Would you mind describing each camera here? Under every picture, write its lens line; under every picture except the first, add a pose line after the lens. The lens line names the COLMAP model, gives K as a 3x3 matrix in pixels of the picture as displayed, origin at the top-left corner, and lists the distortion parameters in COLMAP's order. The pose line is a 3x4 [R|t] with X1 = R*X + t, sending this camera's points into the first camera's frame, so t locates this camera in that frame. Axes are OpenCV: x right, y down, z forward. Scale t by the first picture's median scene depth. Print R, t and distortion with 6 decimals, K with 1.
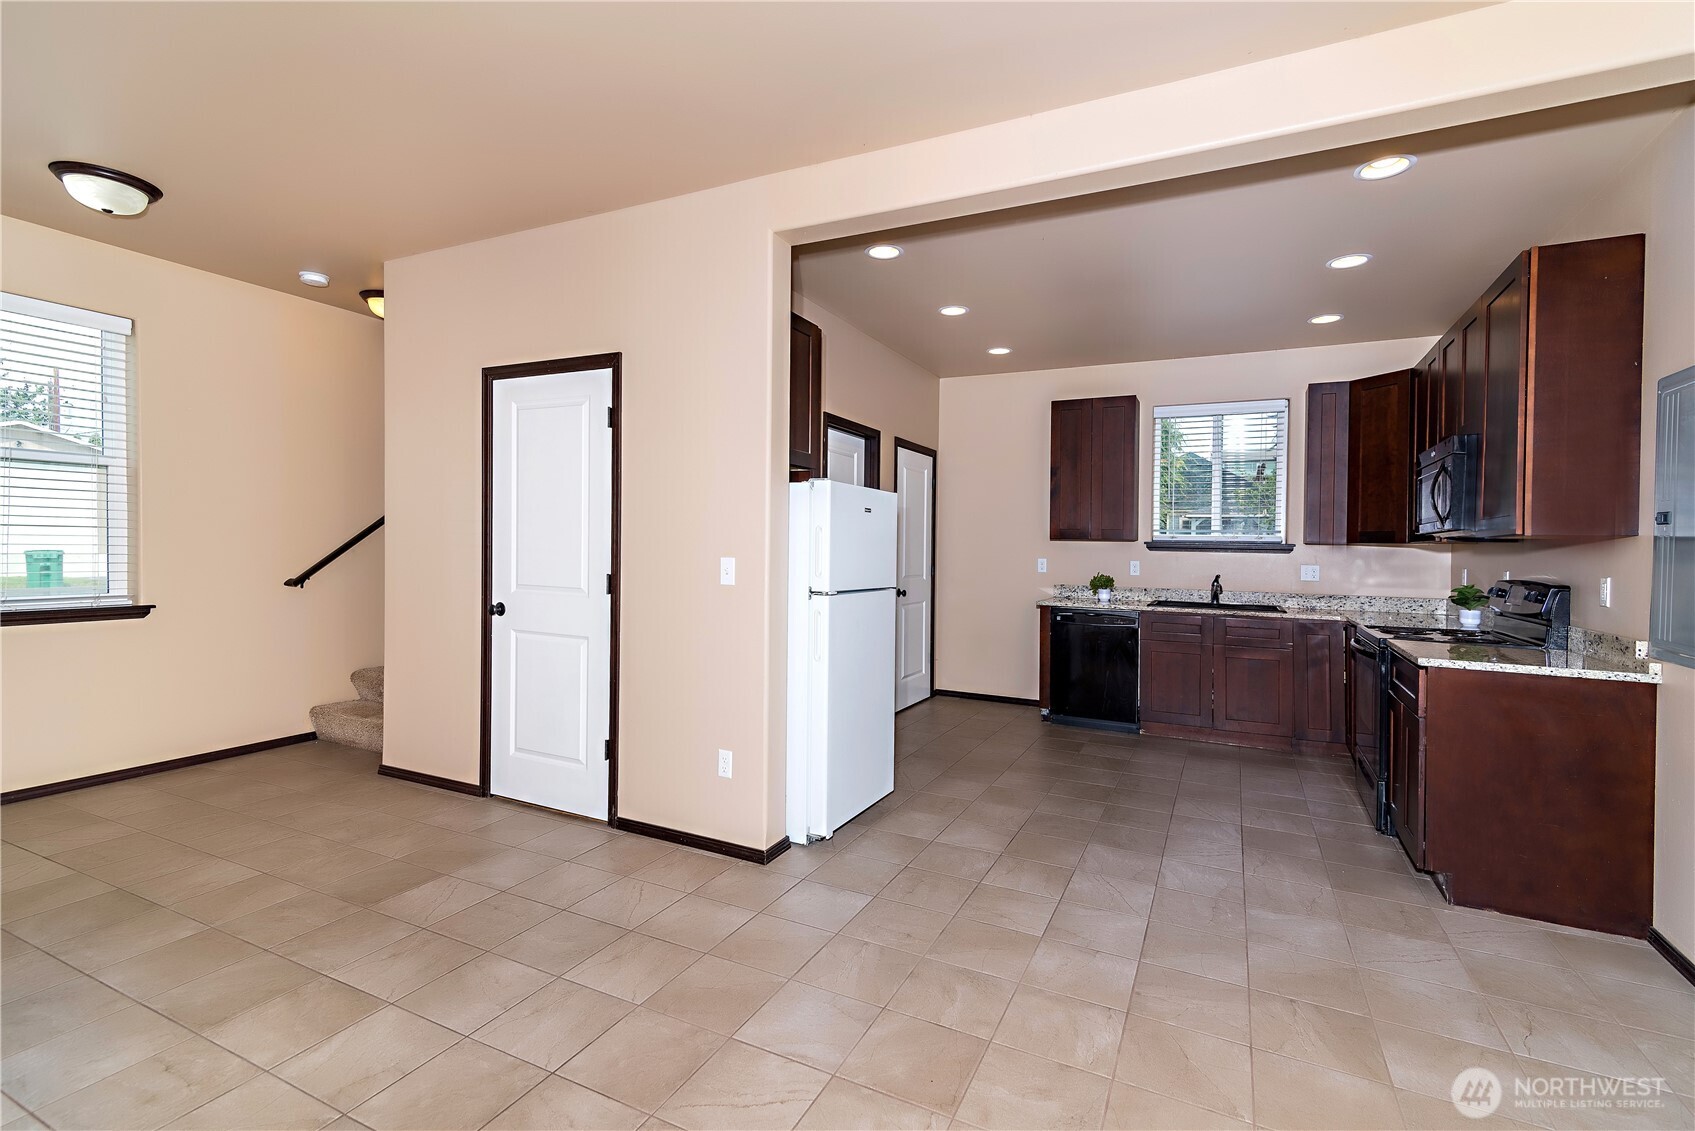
lens RADIAL K [[773.6, 0, 854.0], [0, 773.6, 557.2], [0, 0, 1]] dist [0.016604, 0.000436]
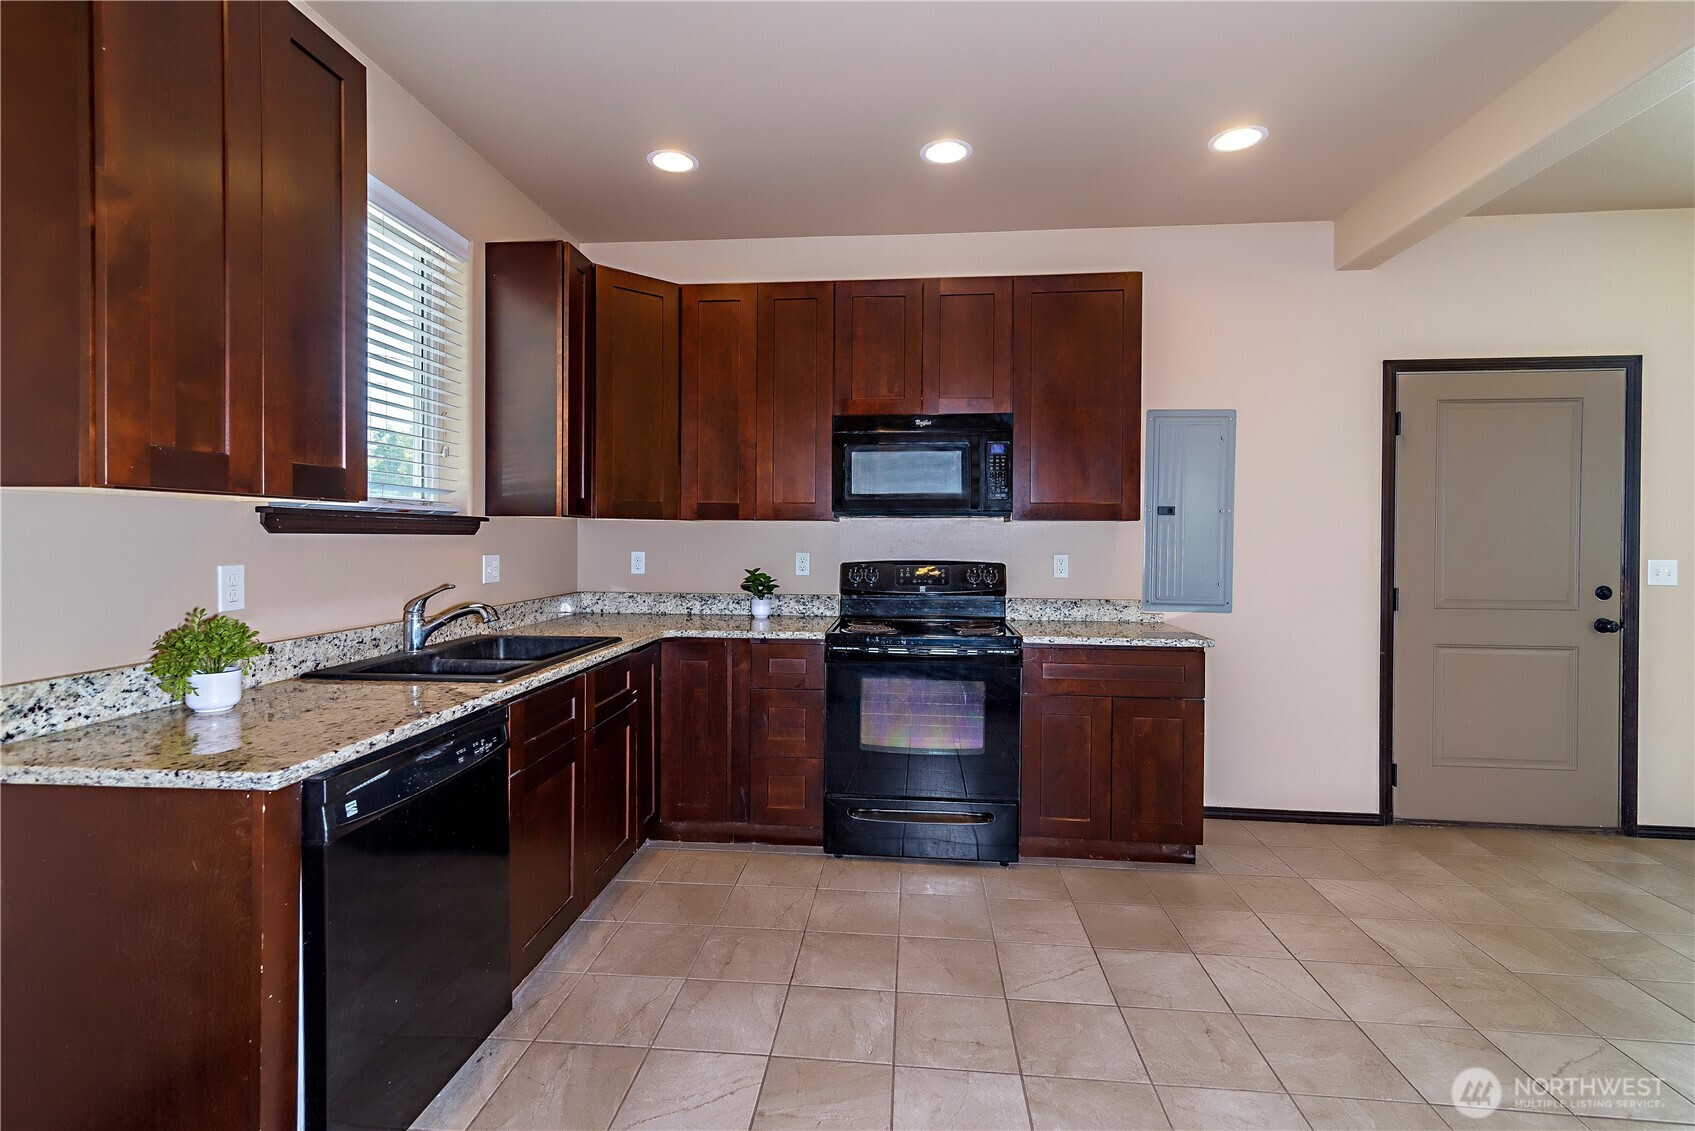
lens RADIAL K [[773.6, 0, 841.9], [0, 773.6, 538.1], [0, 0, 1]] dist [0.016604, 0.000436]
pose [[-0.362151, -0.022910, 0.931838, -0.025394], [-0.001123, 0.999708, 0.024142, -0.015103], [-0.932119, 0.007696, -0.362071, 0.947214]]
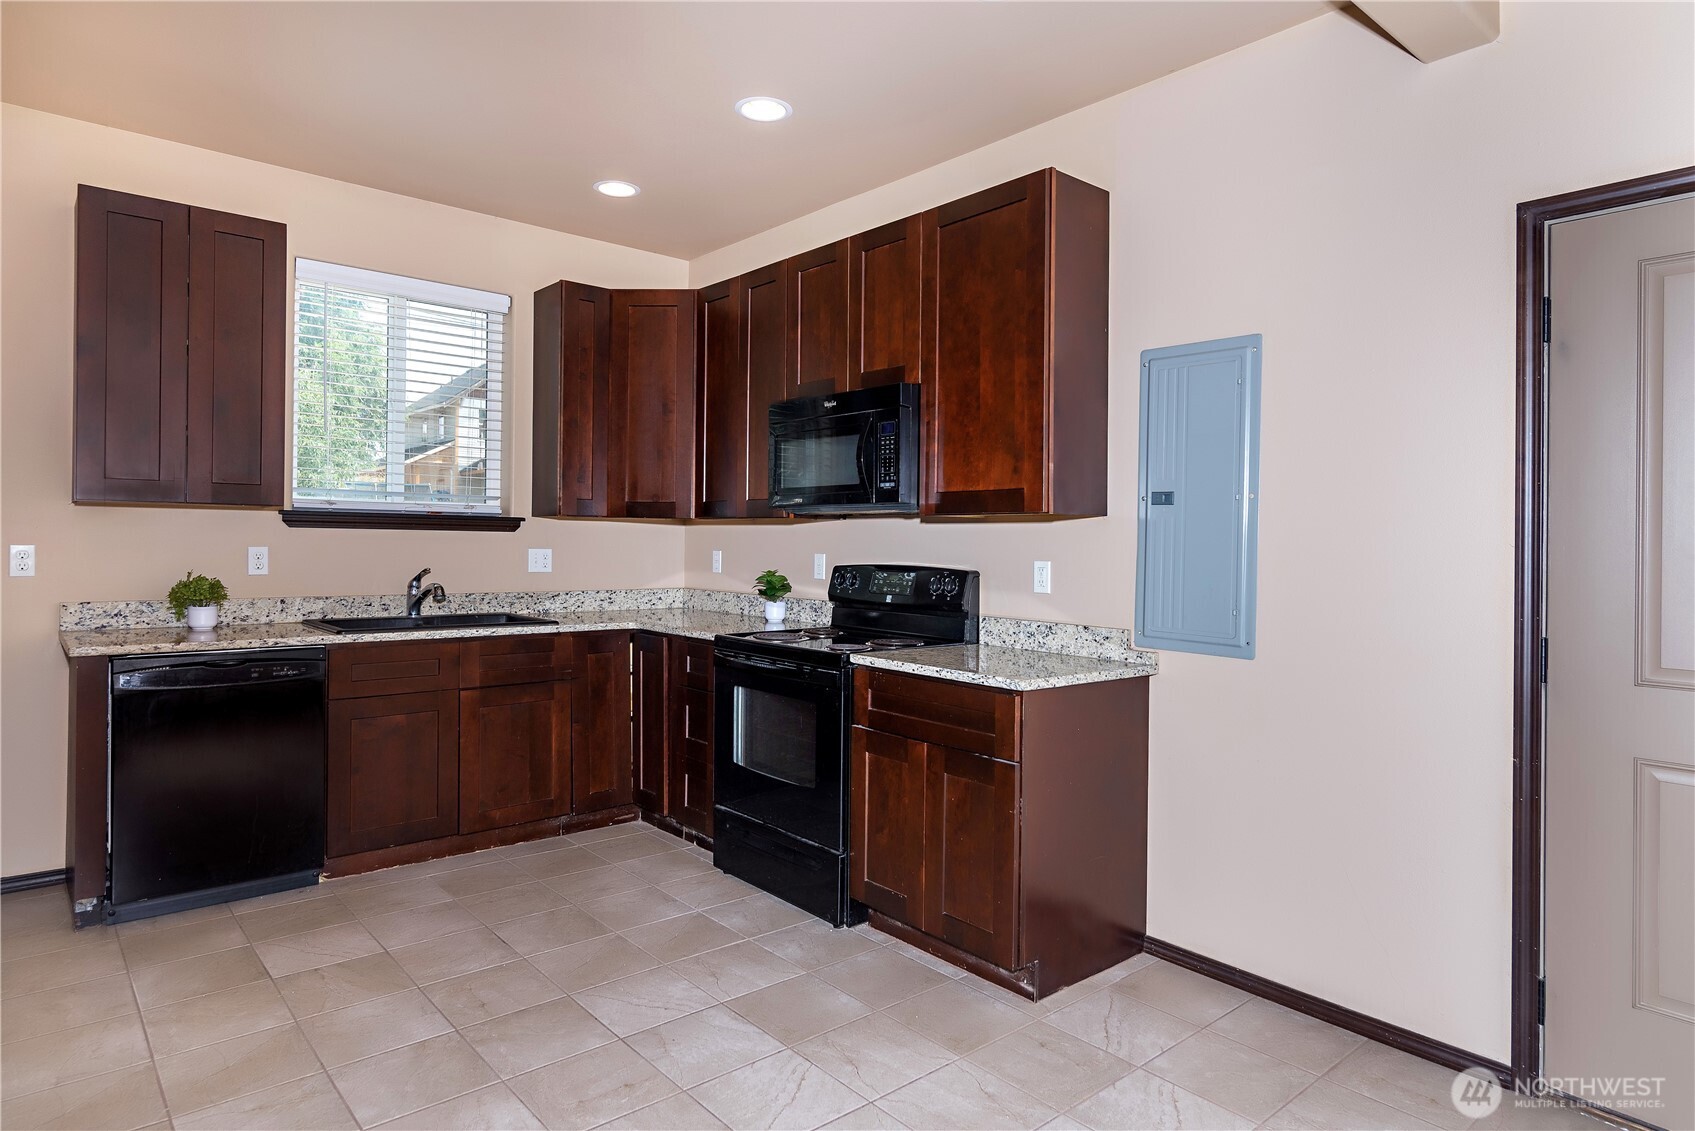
lens RADIAL K [[982.7, 0, 847.8], [0, 982.7, 526.1], [0, 0, 1]] dist [0.014866, -0.002648]
pose [[0.392054, -0.000286, 0.919942, -0.094052], [0.003649, 0.999993, -0.001244, -0.007305], [-0.919935, 0.003845, 0.392052, 0.410291]]
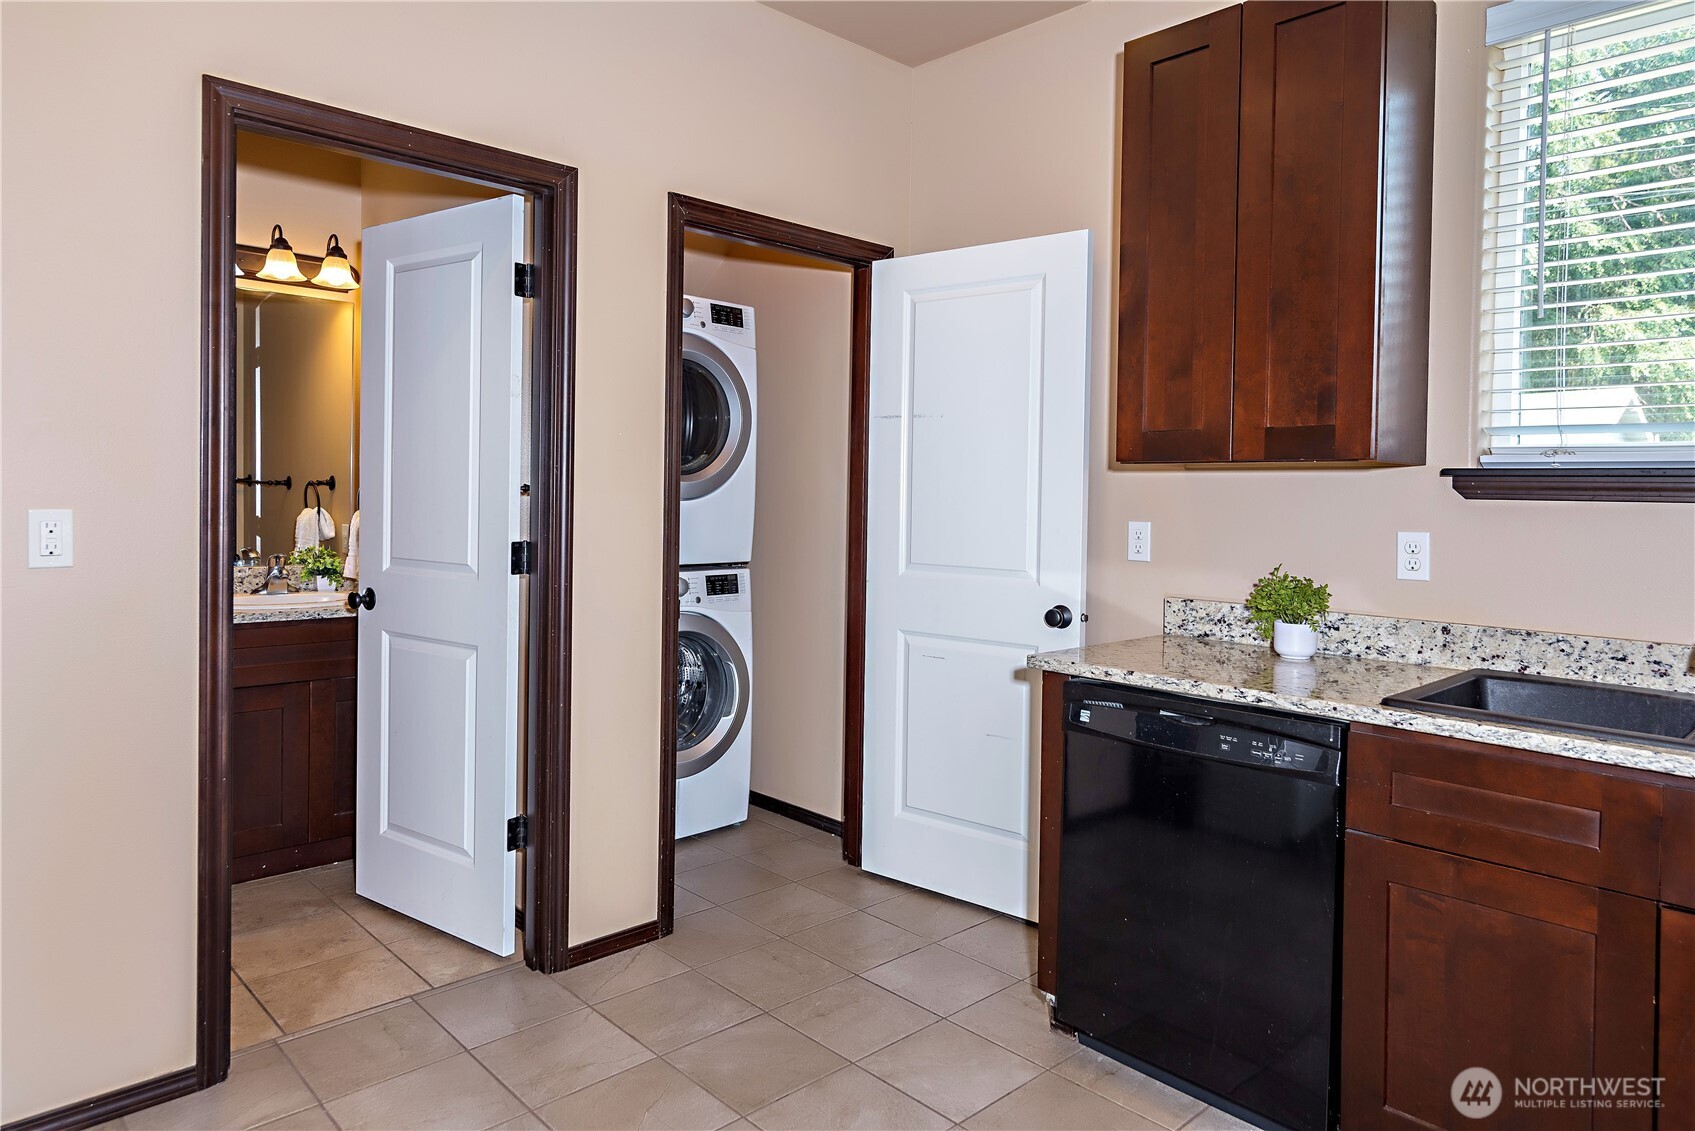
lens RADIAL K [[1057.7, 0, 828.3], [0, 1057.7, 527.6], [0, 0, 1]] dist [0.015950, -0.005550]
pose [[0.933232, 0.006783, -0.359210, 0.319913], [-0.001248, 0.999877, 0.015637, -0.003323], [0.359272, -0.014145, 0.933126, 0.572301]]
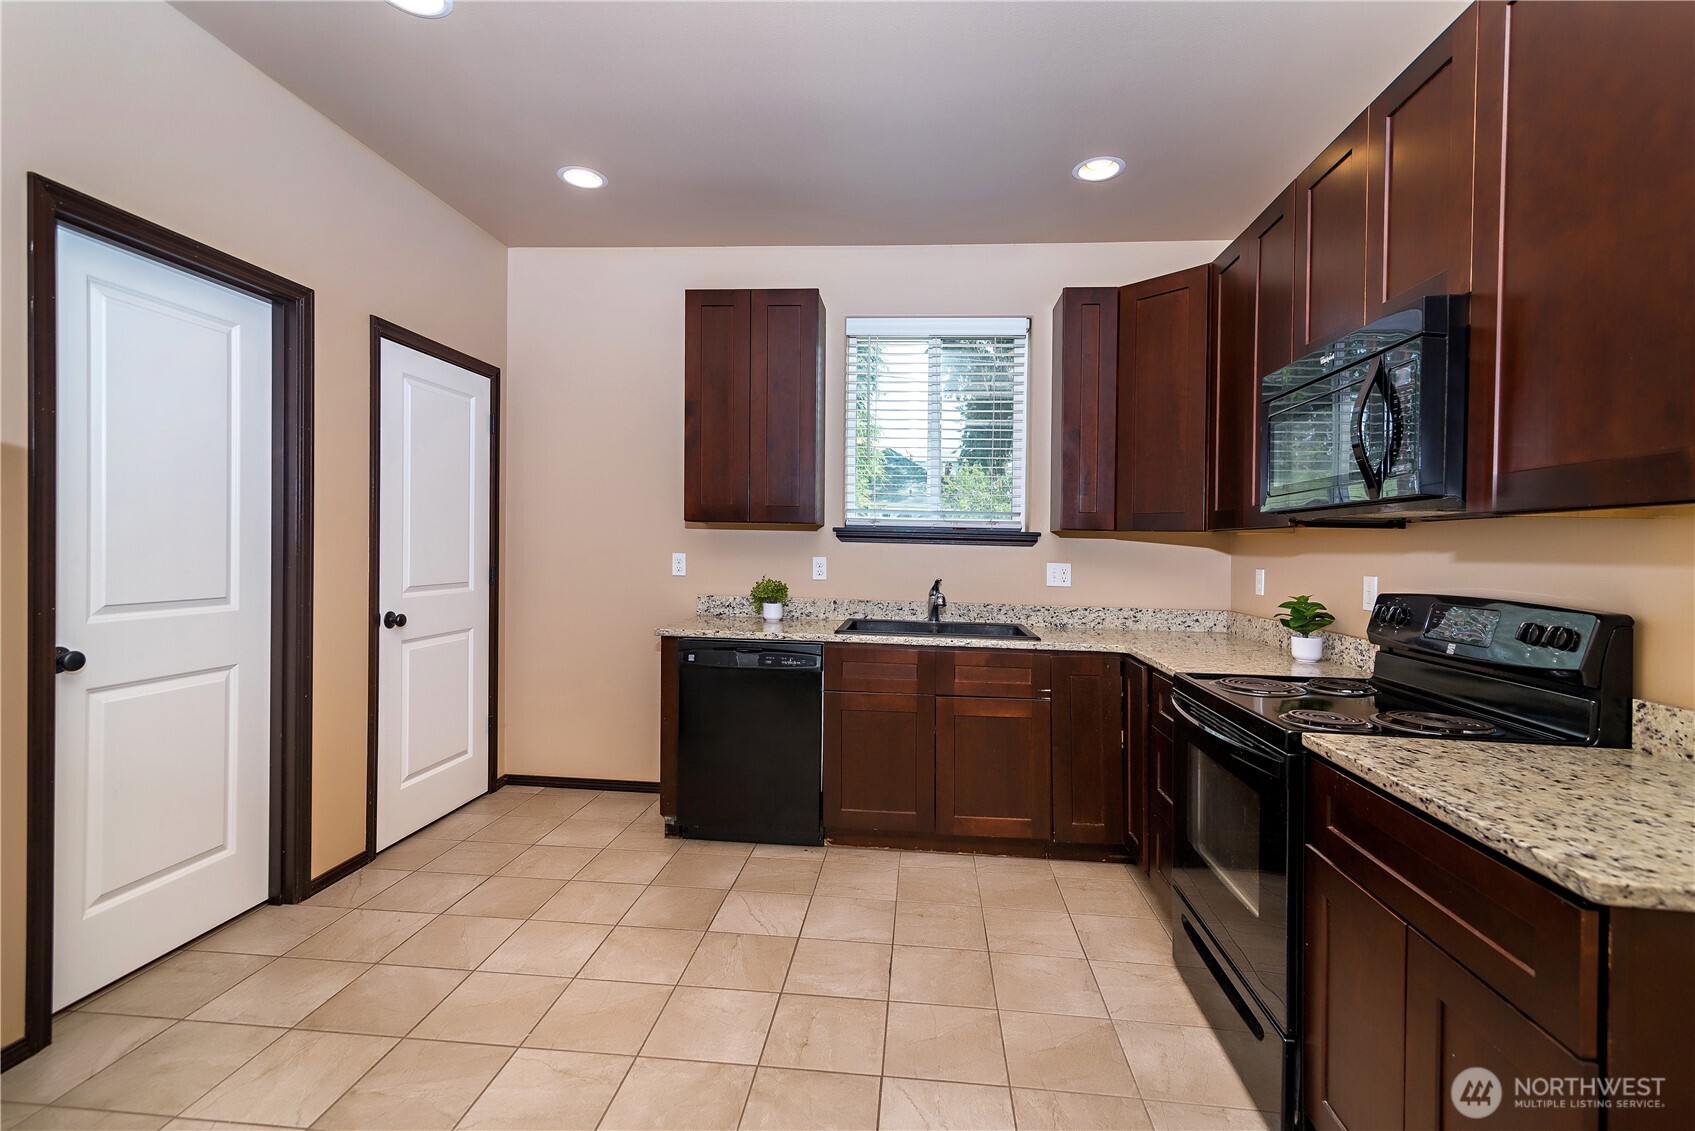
lens RADIAL K [[773.6, 0, 857.8], [0, 773.6, 550.5], [0, 0, 1]] dist [0.016604, 0.000436]
pose [[0.932347, -0.001483, 0.361561, 0.172136], [0.000741, 0.999997, 0.002191, -0.002500], [-0.361564, -0.001775, 0.932346, 0.421628]]
